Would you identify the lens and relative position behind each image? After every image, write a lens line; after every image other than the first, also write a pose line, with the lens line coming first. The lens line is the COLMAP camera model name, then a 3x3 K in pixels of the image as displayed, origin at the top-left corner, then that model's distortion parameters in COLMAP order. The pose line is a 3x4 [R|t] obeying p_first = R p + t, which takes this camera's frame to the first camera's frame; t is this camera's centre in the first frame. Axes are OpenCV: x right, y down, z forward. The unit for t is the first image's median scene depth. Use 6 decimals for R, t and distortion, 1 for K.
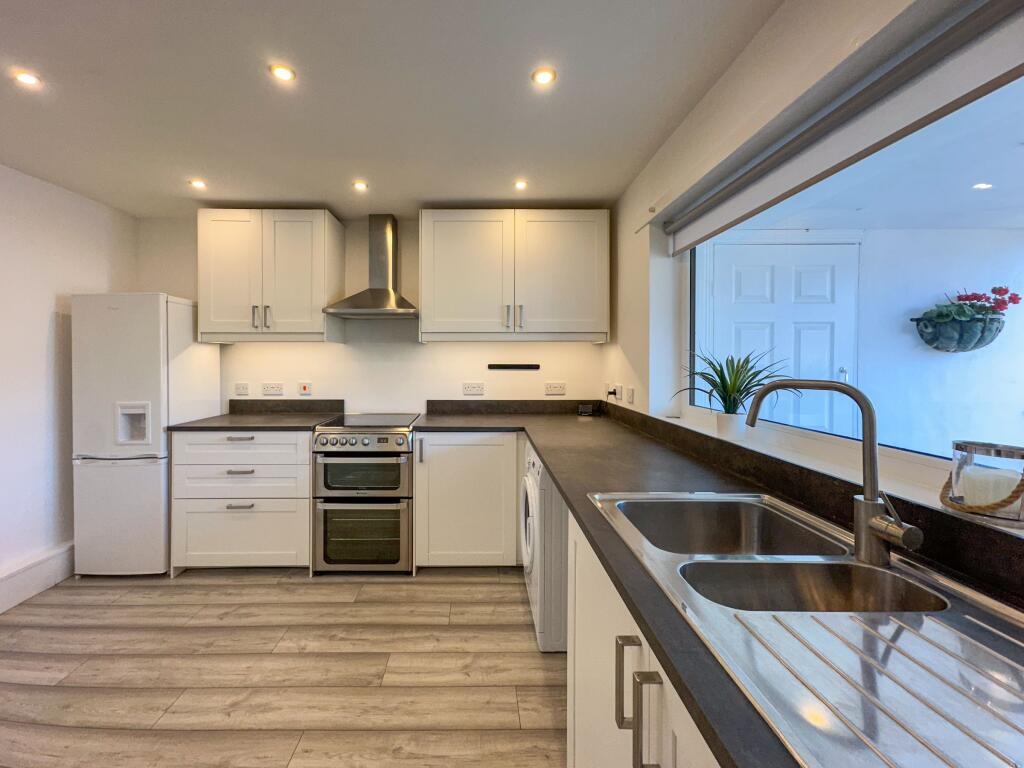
lens RADIAL K [[413.4, 0, 482.0], [0, 413.4, 367.7], [0, 0, 1]] dist [-0.000443, -0.000187]
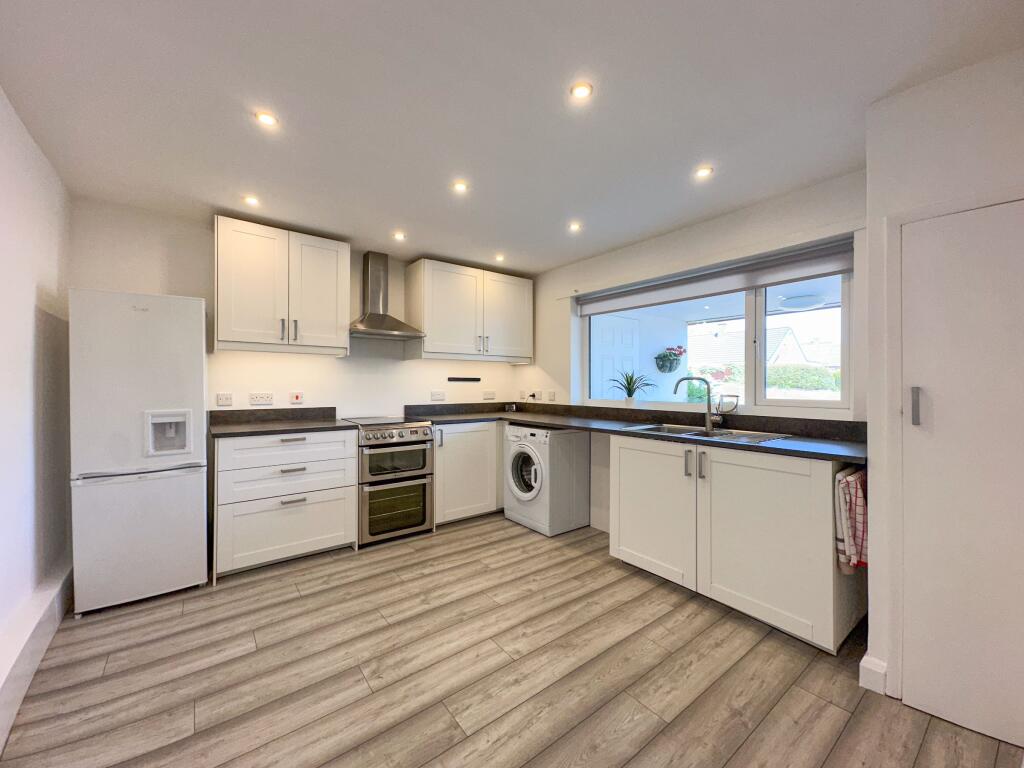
lens RADIAL K [[414.0, 0, 512.0], [0, 414.0, 384.0], [0, 0, 1]] dist [-0.001082, 0.000064]
pose [[0.794841, 0.002980, 0.606810, -0.791232], [0.005056, 0.999921, -0.011532, 0.037923], [-0.606796, 0.012234, 0.794763, -0.238083]]
